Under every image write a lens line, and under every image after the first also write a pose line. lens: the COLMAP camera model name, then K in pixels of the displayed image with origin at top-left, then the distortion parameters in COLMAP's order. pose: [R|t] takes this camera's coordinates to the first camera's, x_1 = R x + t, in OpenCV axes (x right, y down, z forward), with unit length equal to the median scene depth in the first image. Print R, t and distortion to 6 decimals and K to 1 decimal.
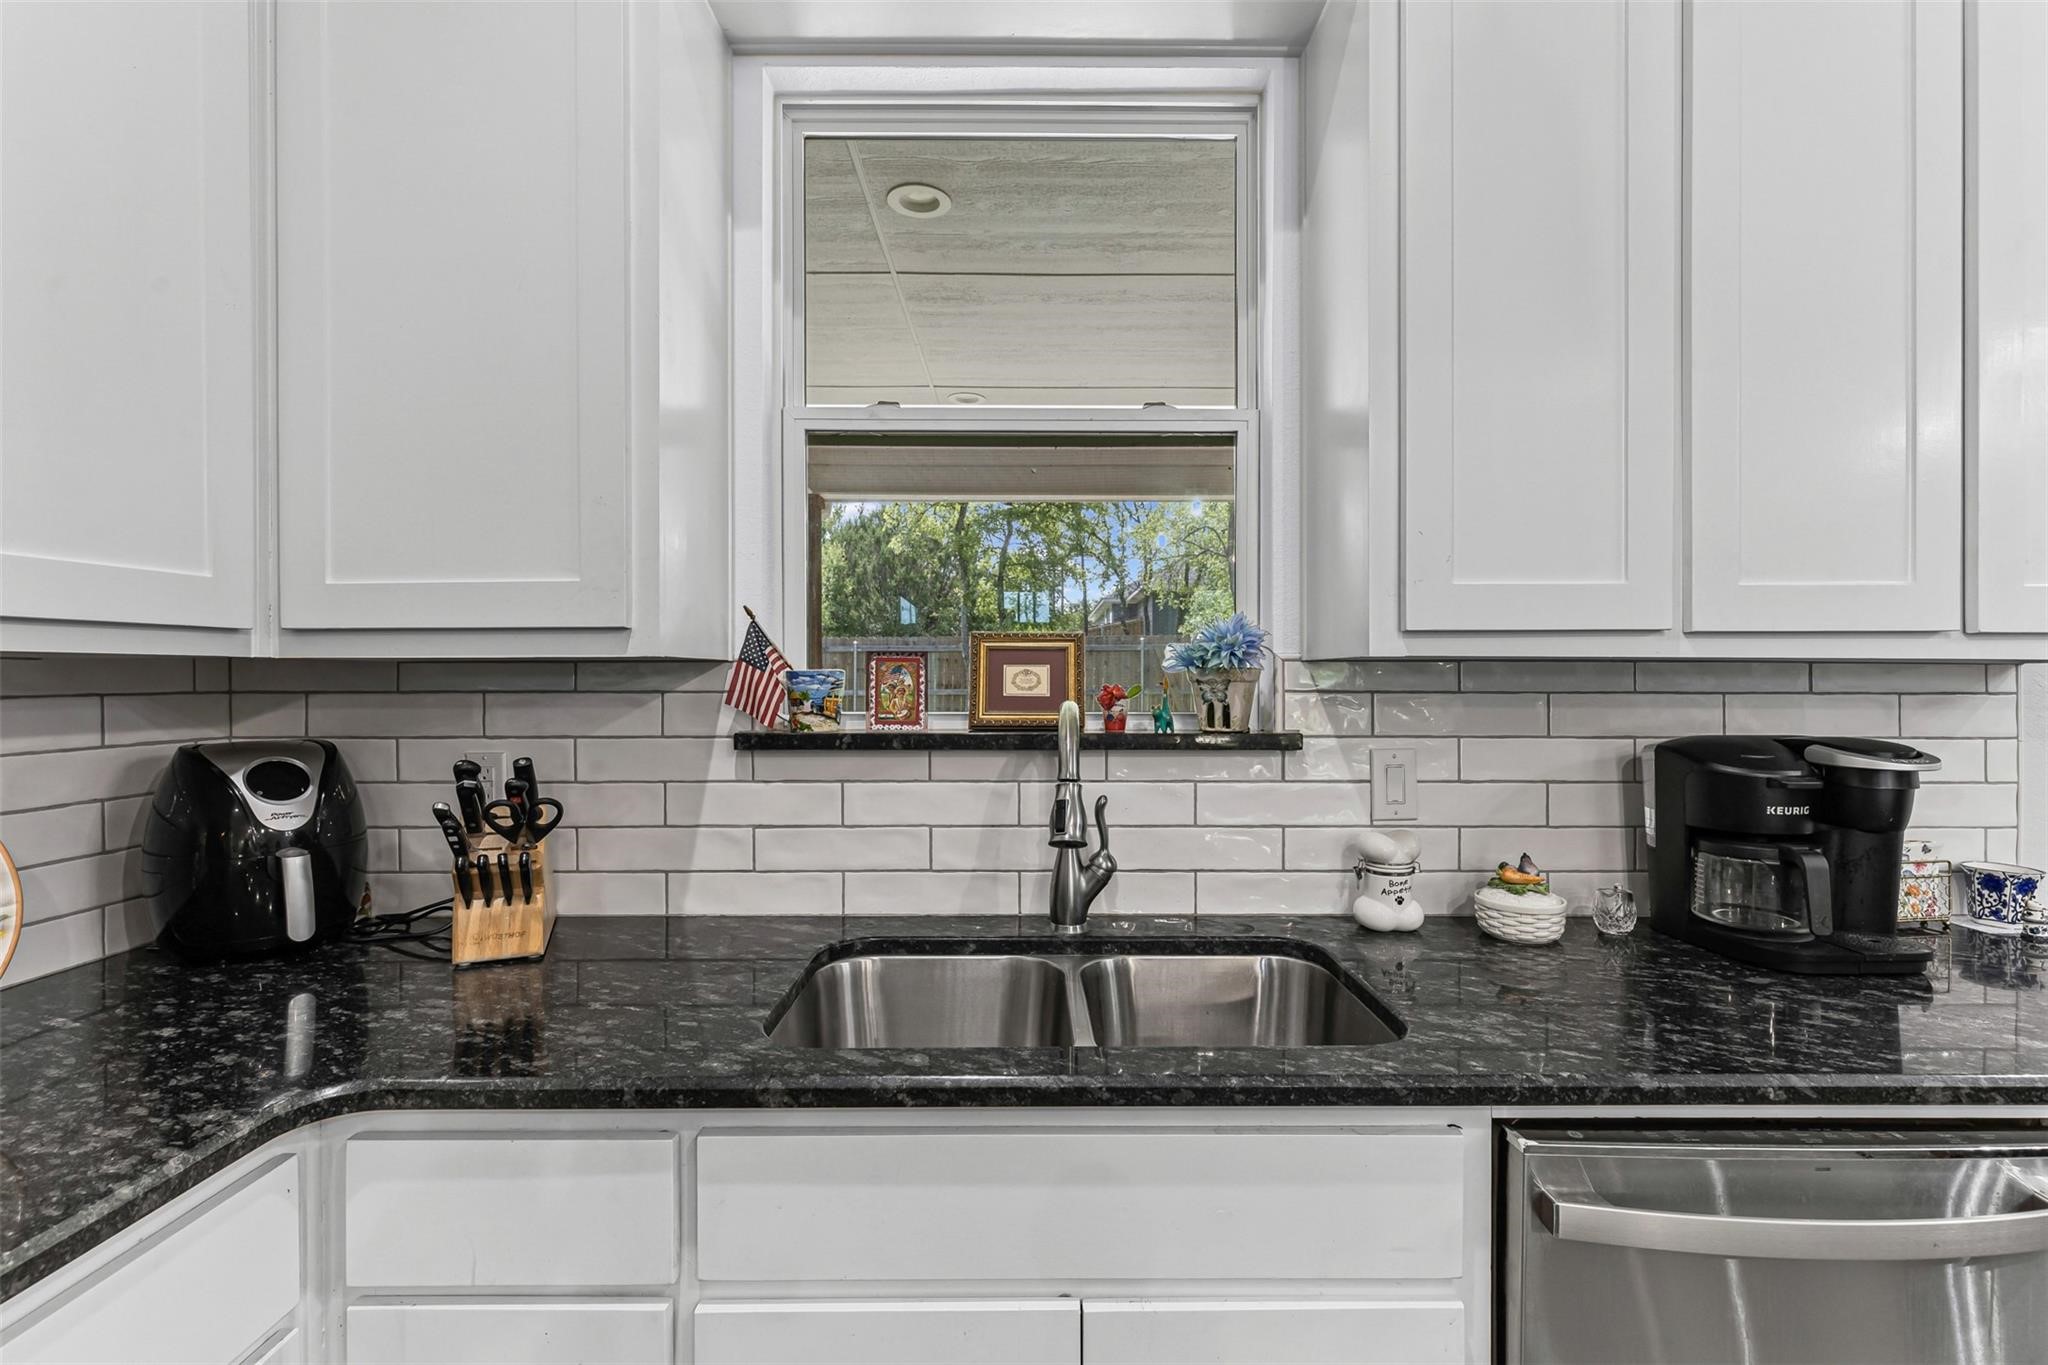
lens RADIAL K [[932.6, 0, 1022.6], [0, 932.6, 684.0], [0, 0, 1]] dist [-0.019019, -0.000434]
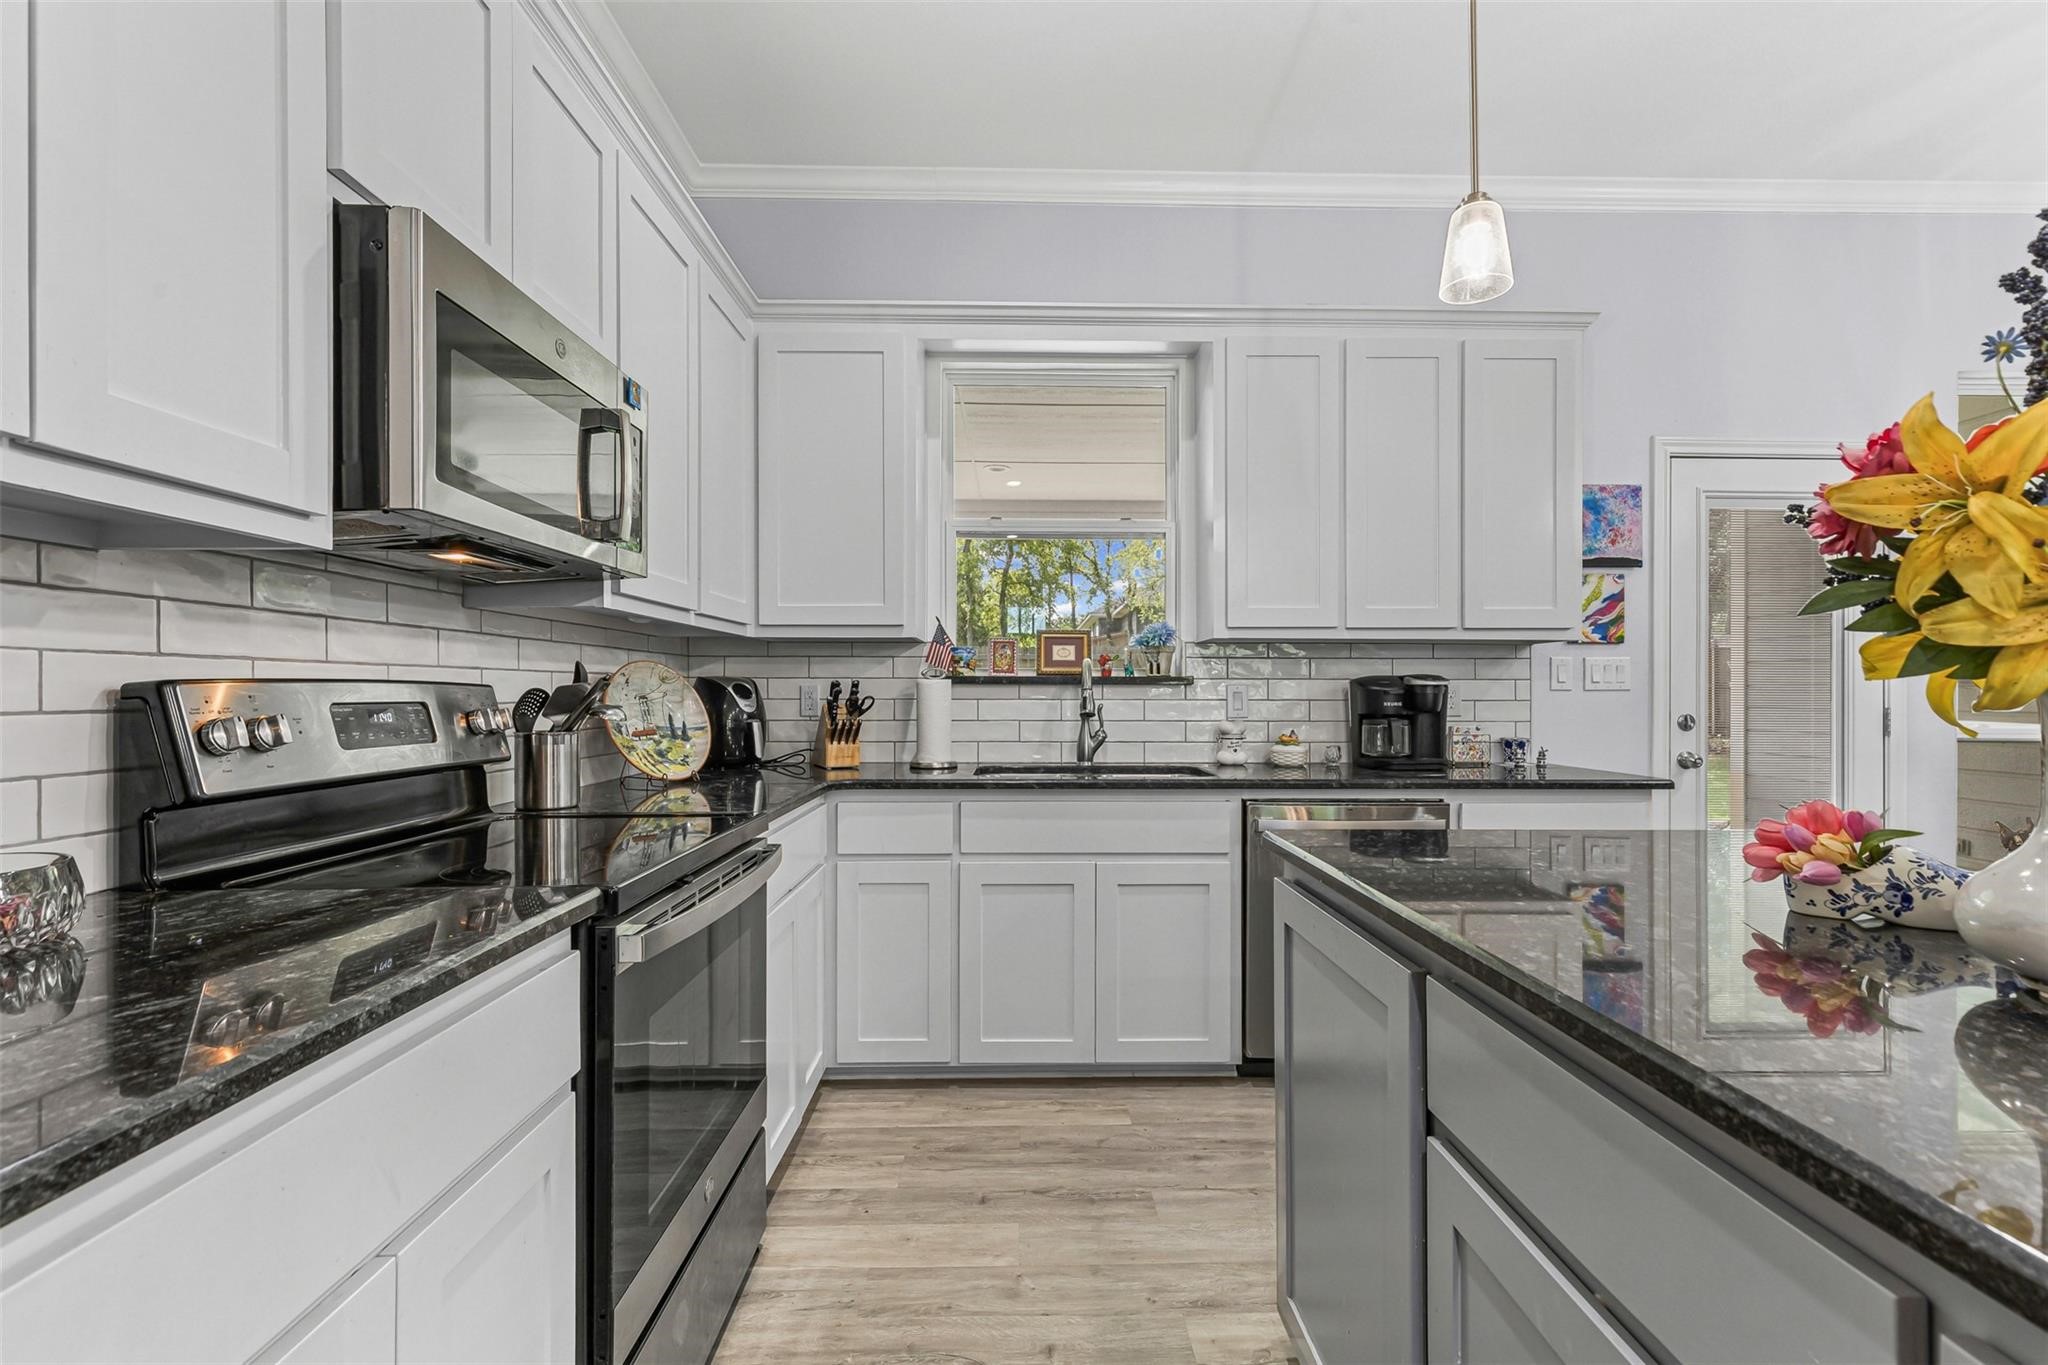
lens RADIAL K [[932.6, 0, 1032.4], [0, 932.6, 687.3], [0, 0, 1]] dist [-0.019019, -0.000434]
pose [[0.999677, 0.001042, 0.025405, -0.123946], [-0.000744, 0.999931, -0.011726, 0.102568], [-0.025415, 0.011703, 0.999608, -1.123944]]
